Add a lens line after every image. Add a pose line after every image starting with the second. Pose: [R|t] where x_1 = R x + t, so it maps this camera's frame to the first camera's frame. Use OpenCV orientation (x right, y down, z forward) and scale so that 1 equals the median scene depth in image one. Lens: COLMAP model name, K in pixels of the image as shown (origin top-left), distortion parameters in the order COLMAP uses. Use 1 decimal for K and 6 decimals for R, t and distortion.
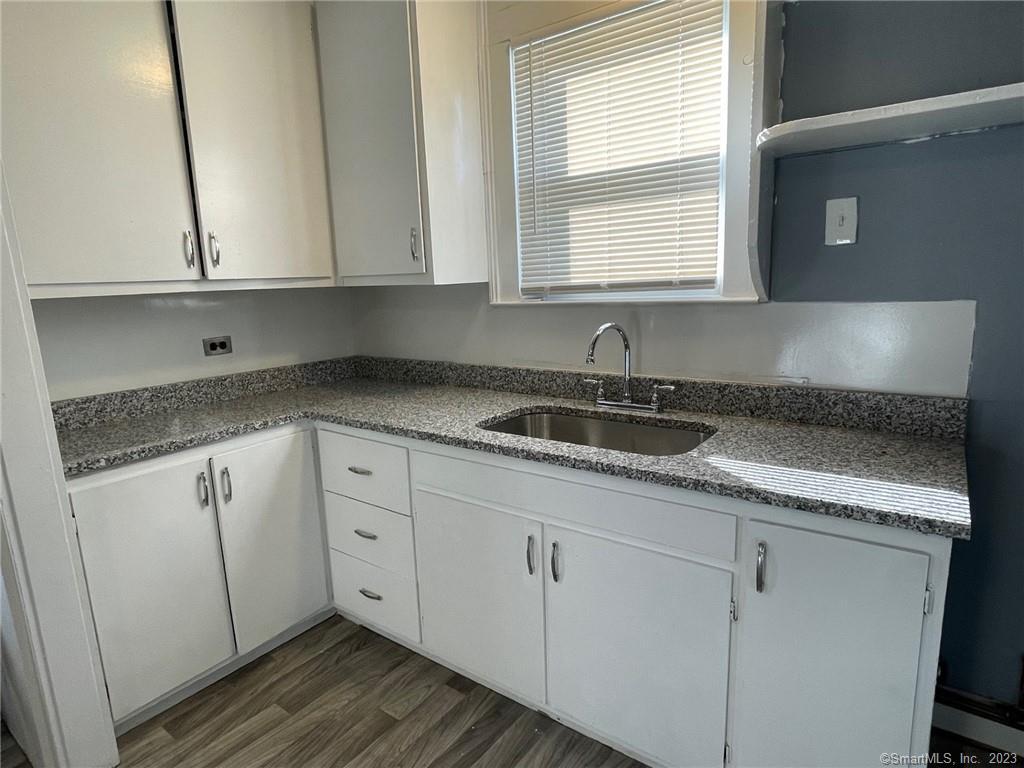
lens RADIAL K [[590.1, 0, 504.6], [0, 590.1, 390.6], [0, 0, 1]] dist [0.000554, -0.001873]
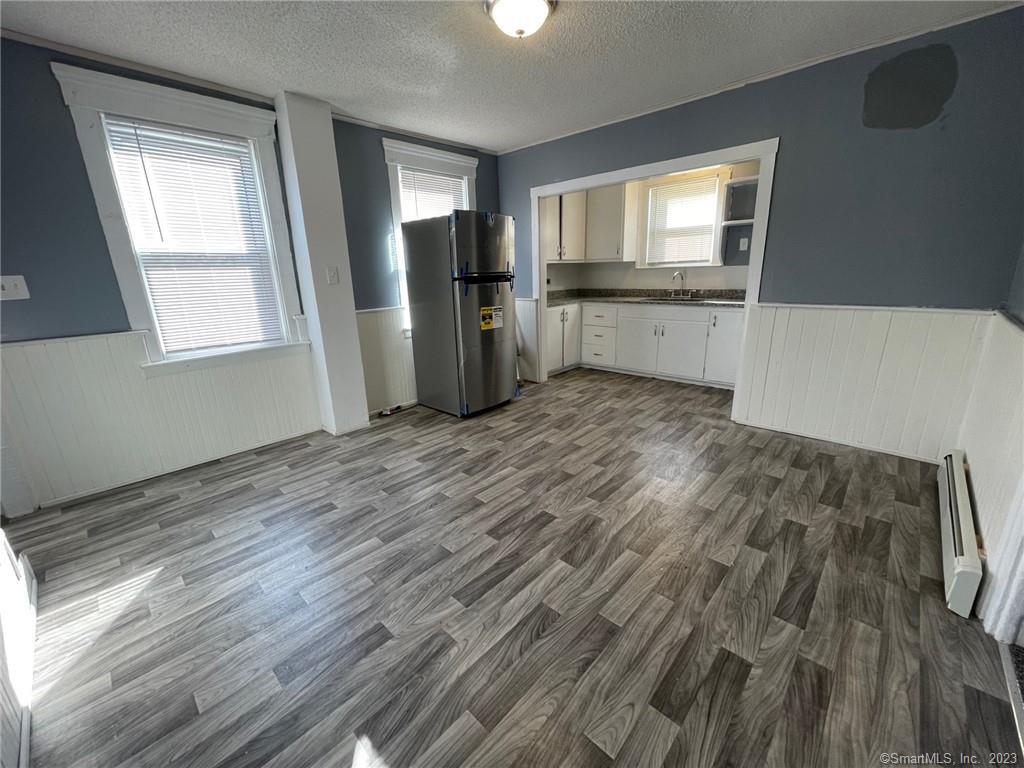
lens RADIAL K [[414.8, 0, 506.5], [0, 414.8, 385.6], [0, 0, 1]] dist [-0.002965, -0.000478]
pose [[0.993353, 0.035285, -0.109568, -0.528191], [-0.025020, 0.995287, 0.093687, 0.342566], [0.112357, -0.090322, 0.989554, -1.584901]]
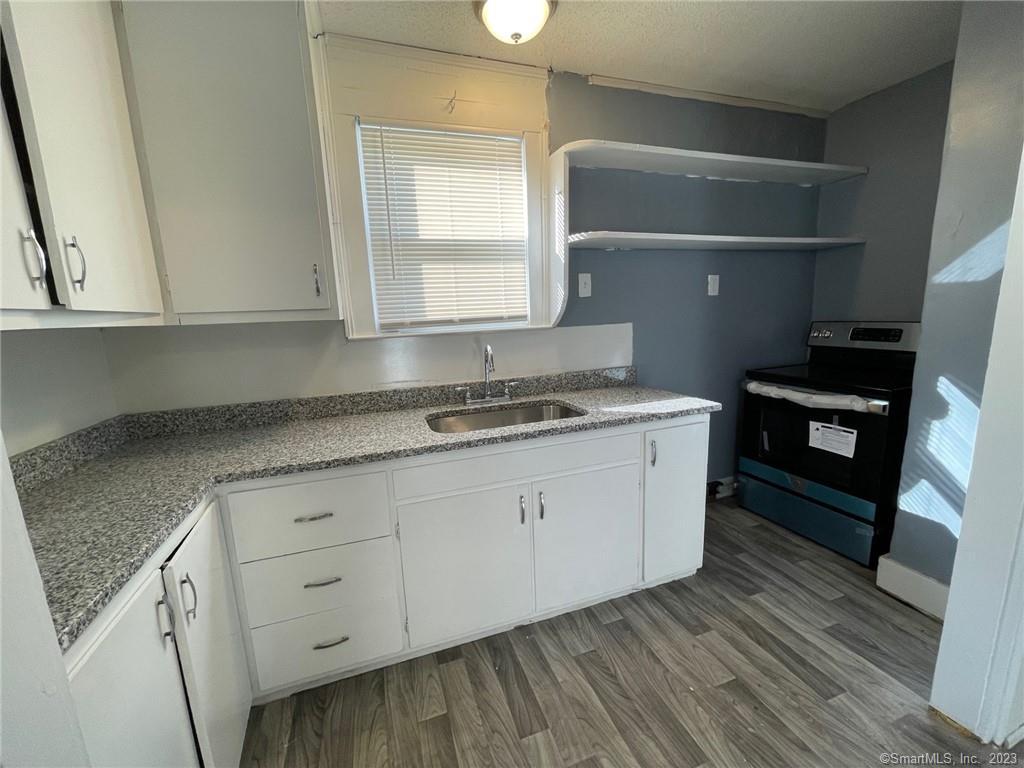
lens RADIAL K [[414.8, 0, 515.2], [0, 414.8, 384.2], [0, 0, 1]] dist [-0.002965, -0.000478]
pose [[0.552717, -0.127732, 0.823522, -0.607405], [0.174355, 0.984039, 0.035608, -0.040115], [-0.814926, 0.123903, 0.566166, 0.357287]]
